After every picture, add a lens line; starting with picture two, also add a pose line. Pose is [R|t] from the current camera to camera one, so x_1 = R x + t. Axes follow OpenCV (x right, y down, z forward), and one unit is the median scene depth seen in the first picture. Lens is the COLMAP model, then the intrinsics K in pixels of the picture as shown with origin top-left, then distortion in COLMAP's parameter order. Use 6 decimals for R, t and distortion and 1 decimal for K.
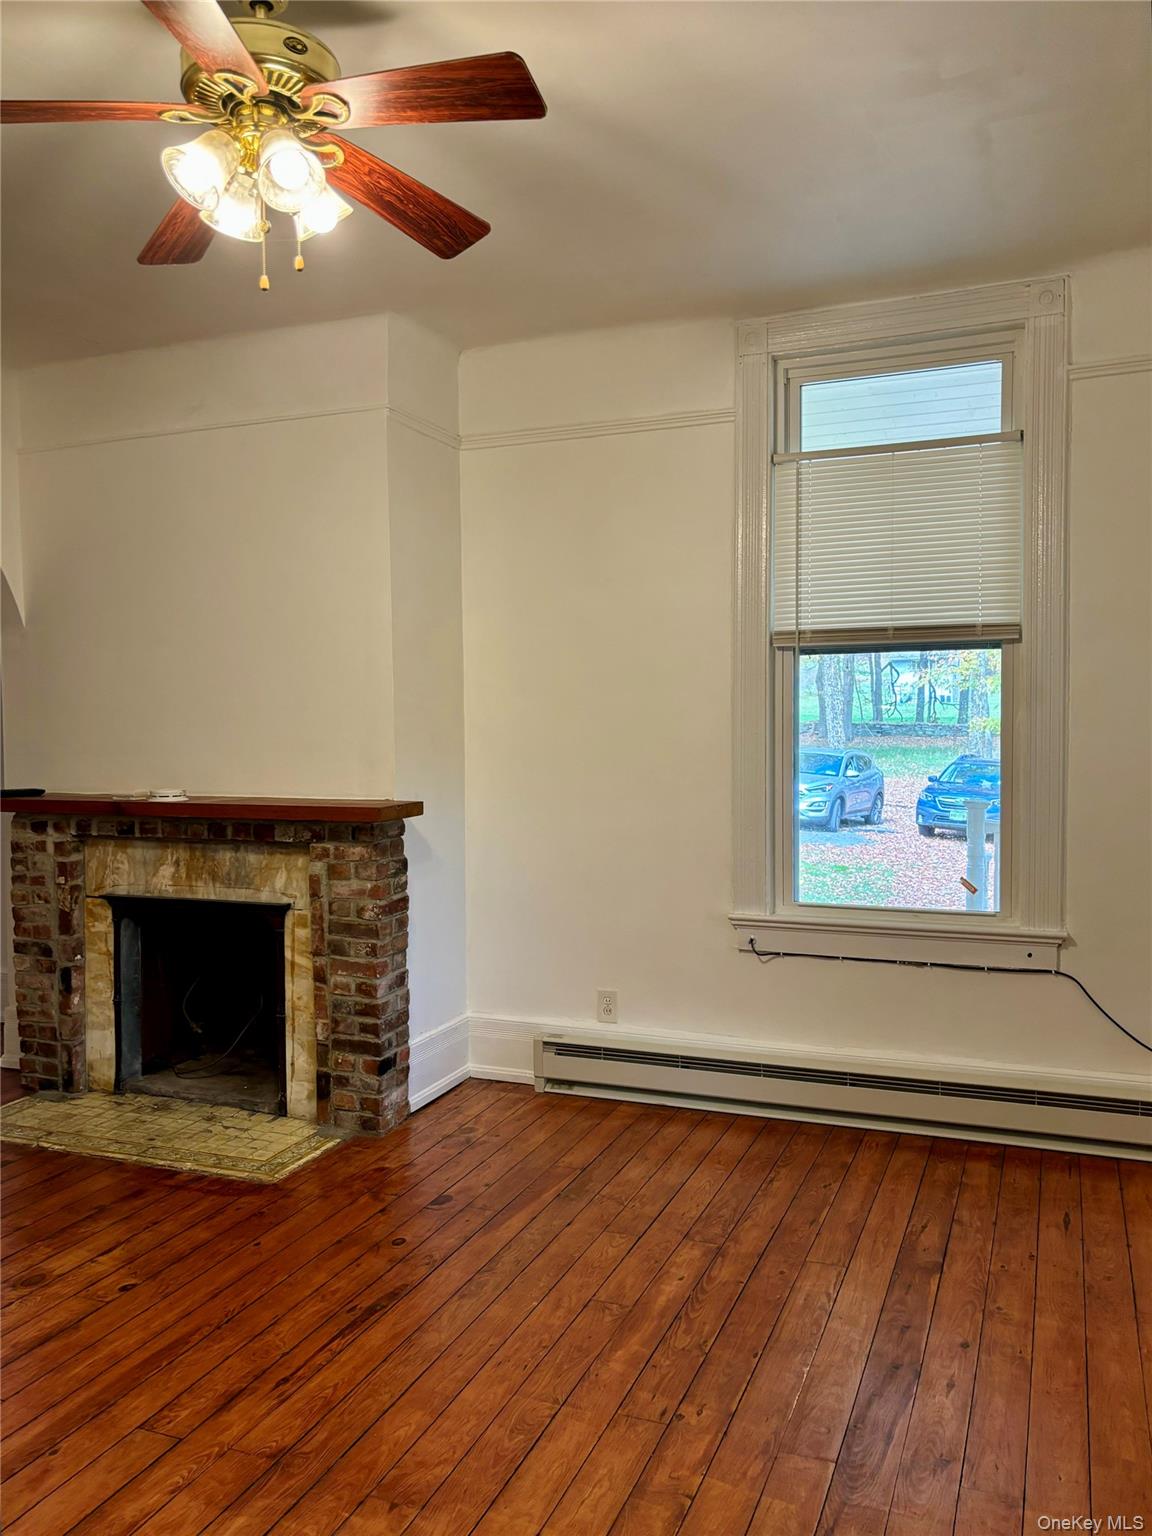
lens RADIAL K [[1165.4, 0, 523.3], [0, 1165.4, 743.3], [0, 0, 1]] dist [-0.000099, -0.000617]
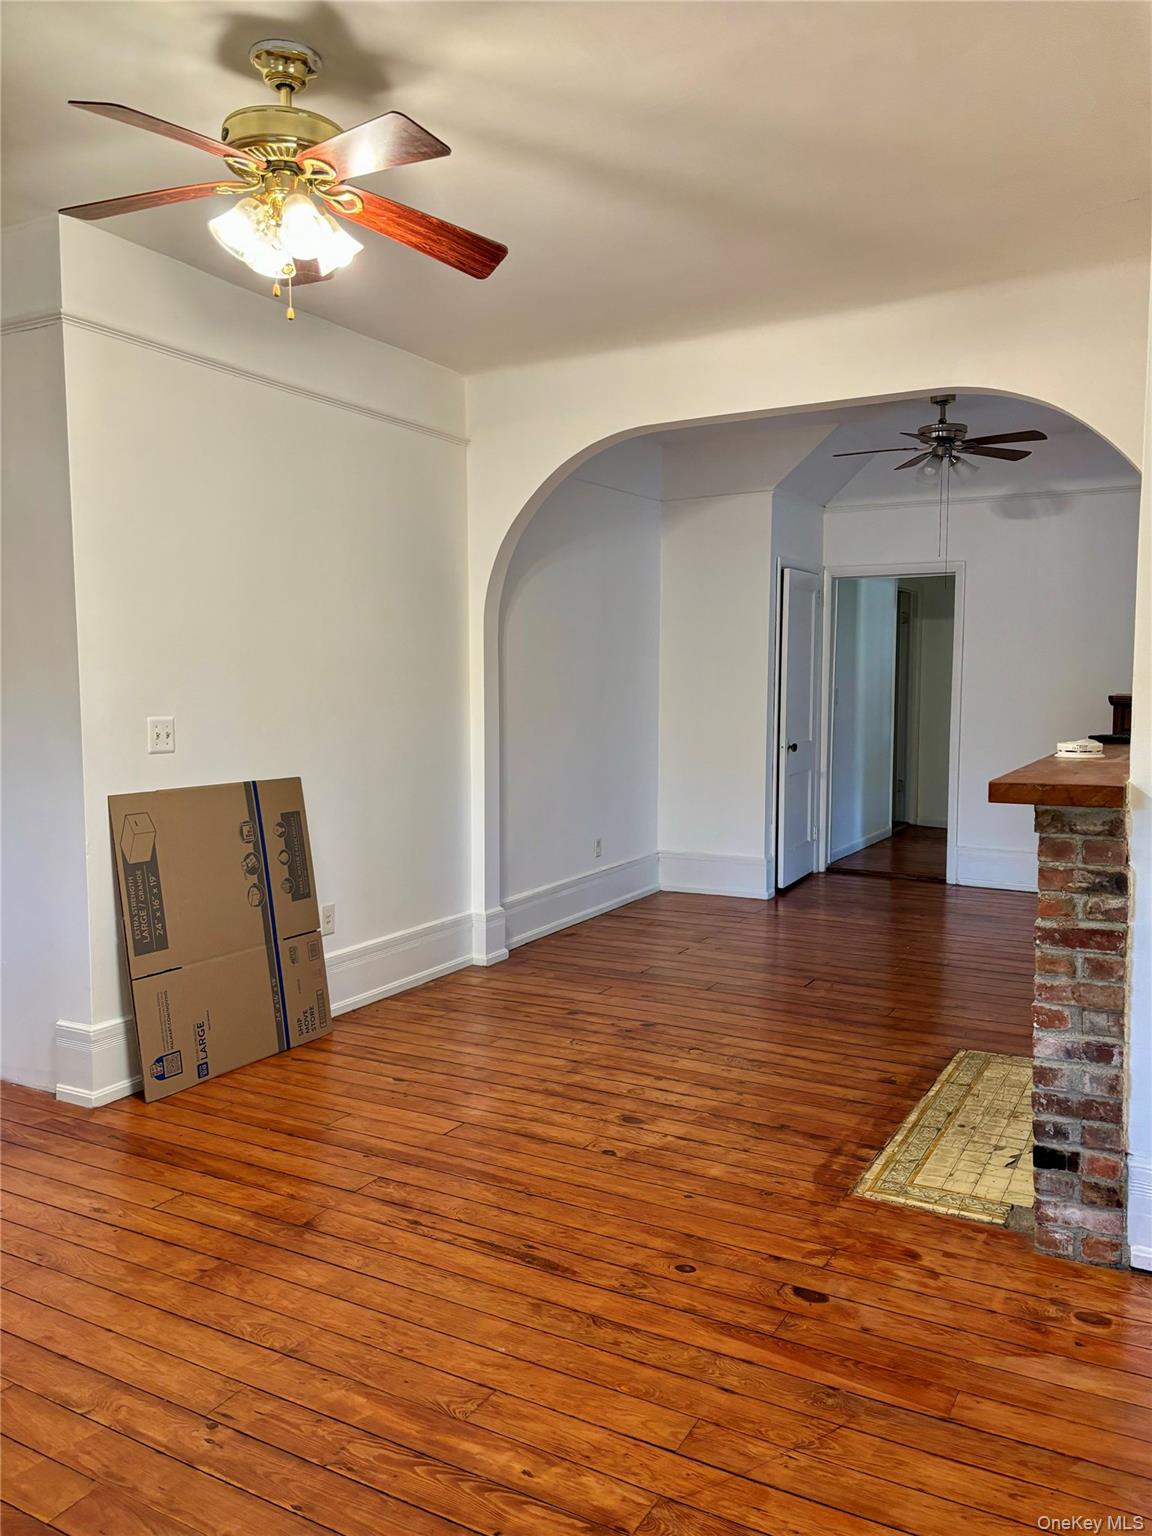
lens RADIAL K [[1115.6, 0, 586.5], [0, 1115.6, 762.8], [0, 0, 1]] dist [0.024085, -0.008652]
pose [[-0.060190, 0.086634, -0.994420, 0.531700], [-0.012801, 0.996078, 0.087553, -0.012061], [0.998105, 0.018000, -0.058845, 0.748794]]
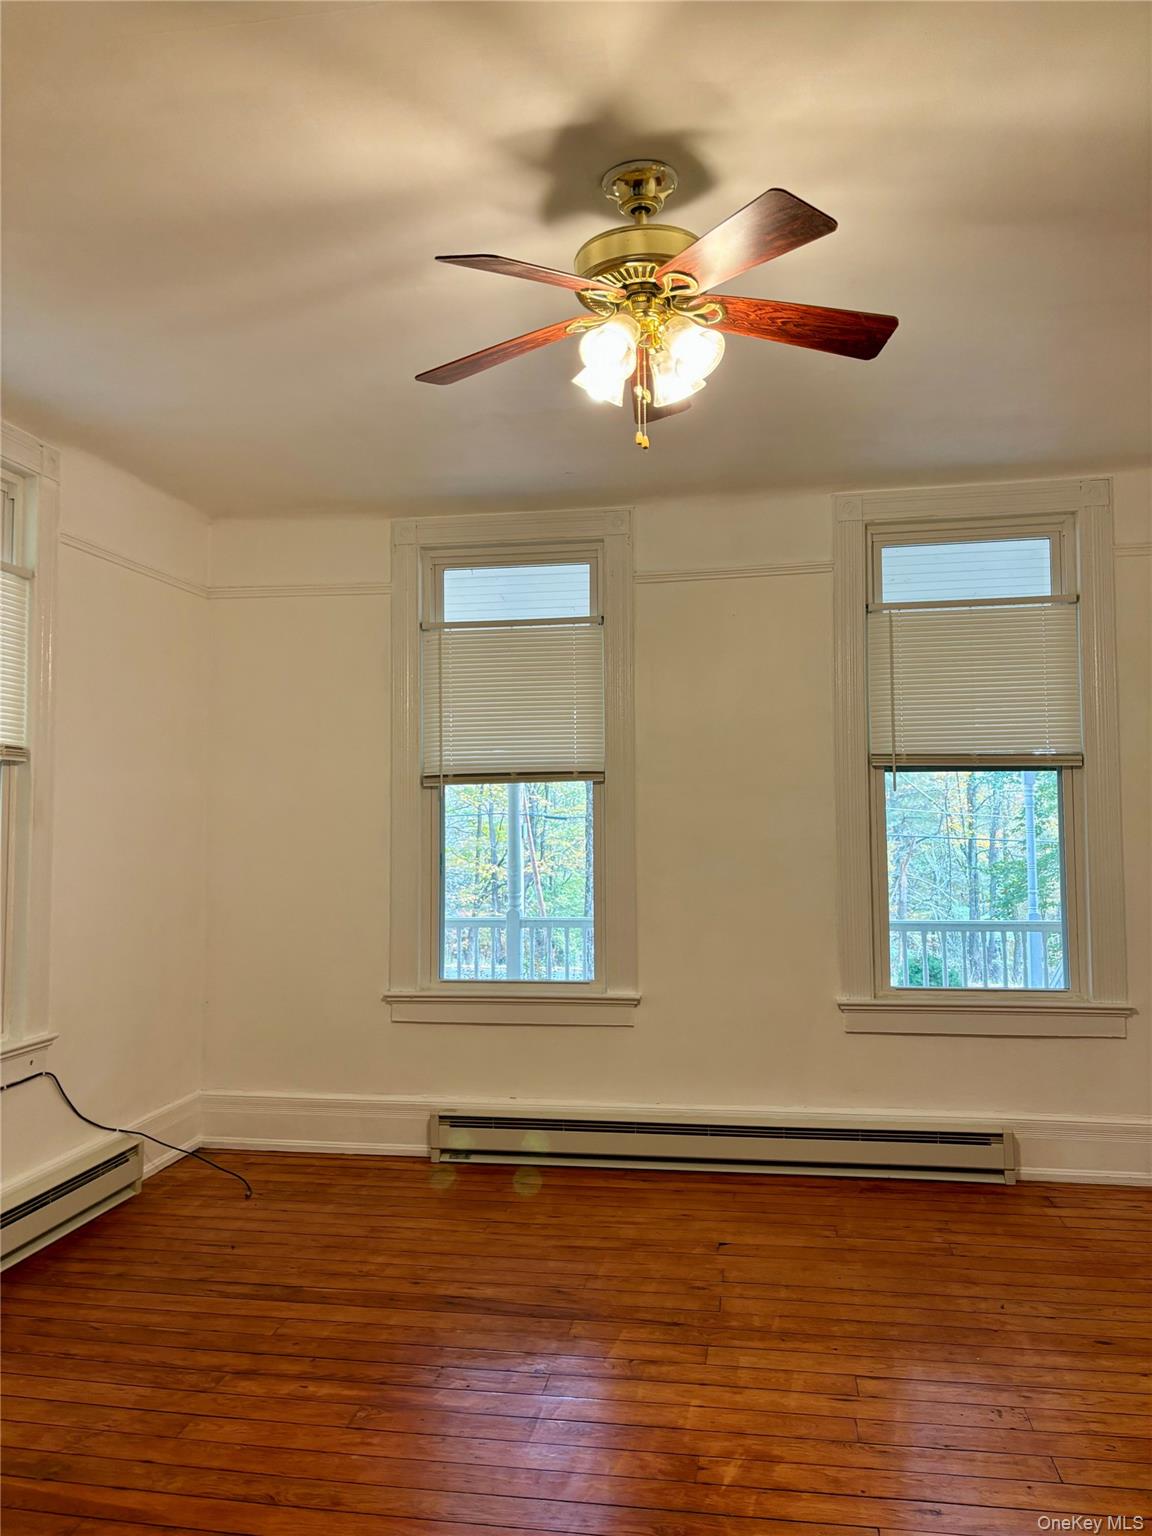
lens RADIAL K [[1291.6, 0, 574.0], [0, 1291.6, 733.9], [0, 0, 1]] dist [0.094284, -0.116287]
pose [[-0.253268, 0.065849, 0.965152, -0.738825], [0.022612, 0.997811, -0.062143, -0.018098], [-0.967132, 0.006085, -0.254202, 0.743595]]
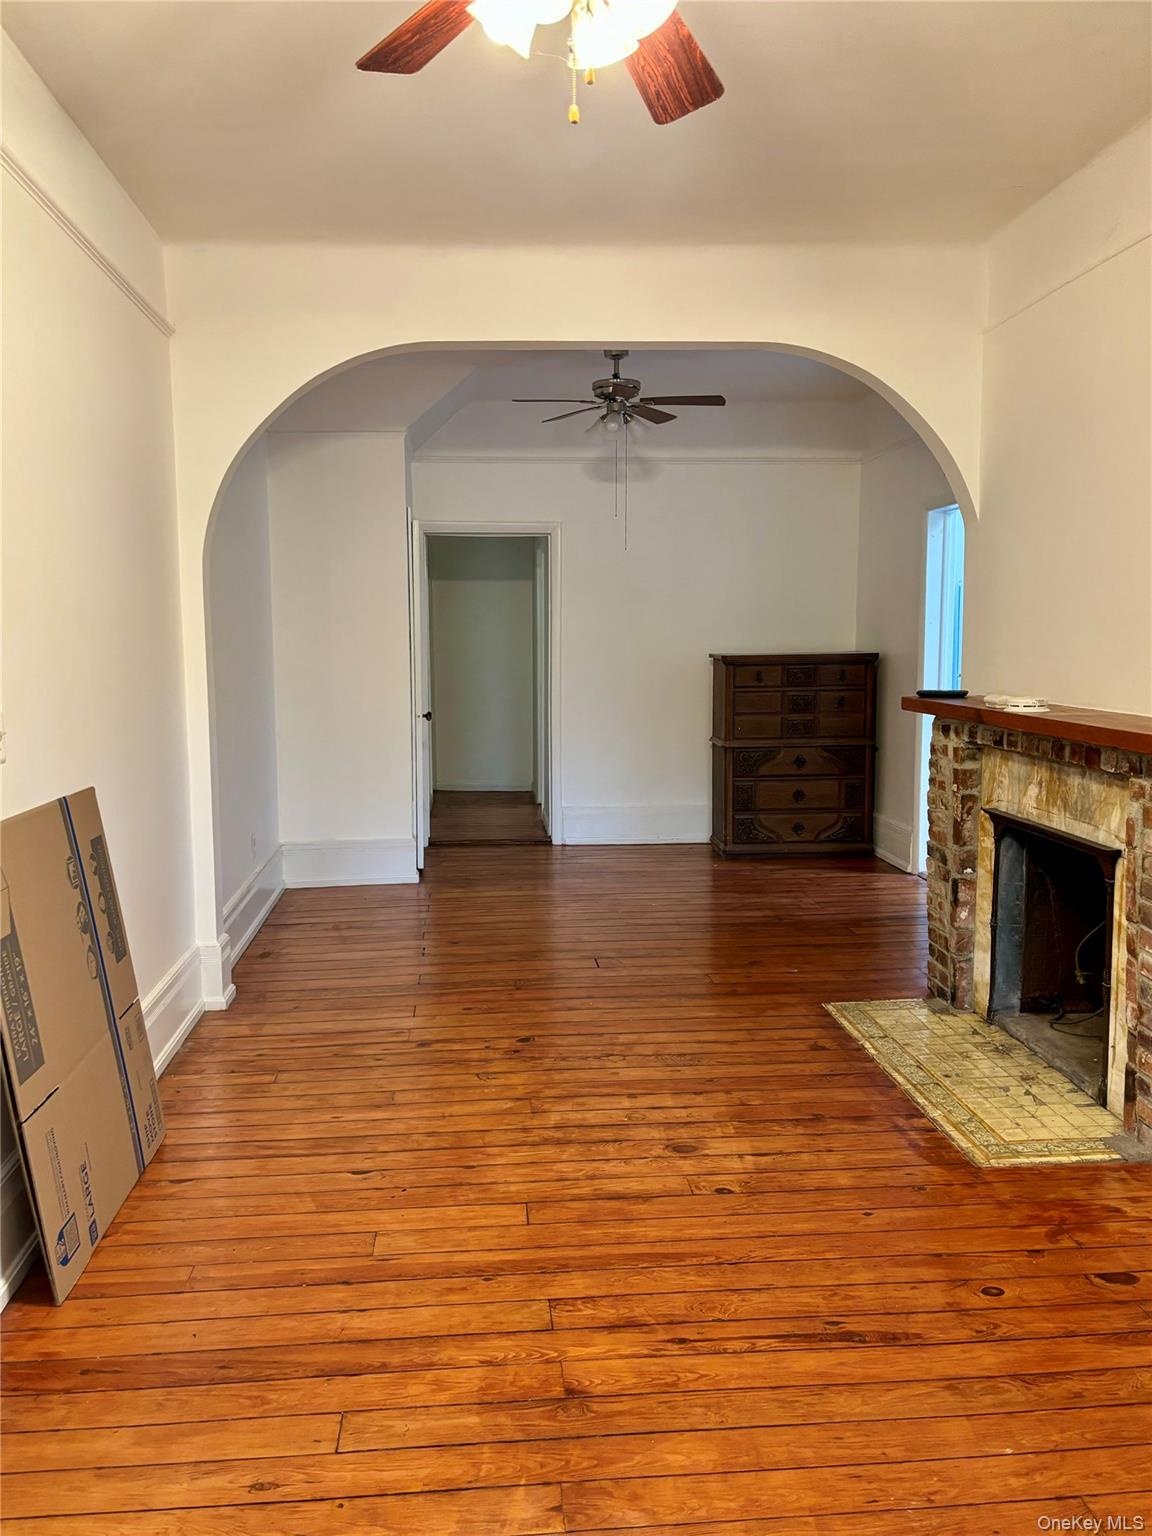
lens RADIAL K [[1158.5, 0, 570.5], [0, 1158.5, 755.3], [0, 0, 1]] dist [0.033878, -0.016812]
pose [[0.483937, 0.095781, -0.869845, 0.311664], [-0.008266, 0.994448, 0.104903, -0.006837], [0.875064, -0.043576, 0.482042, 0.302432]]
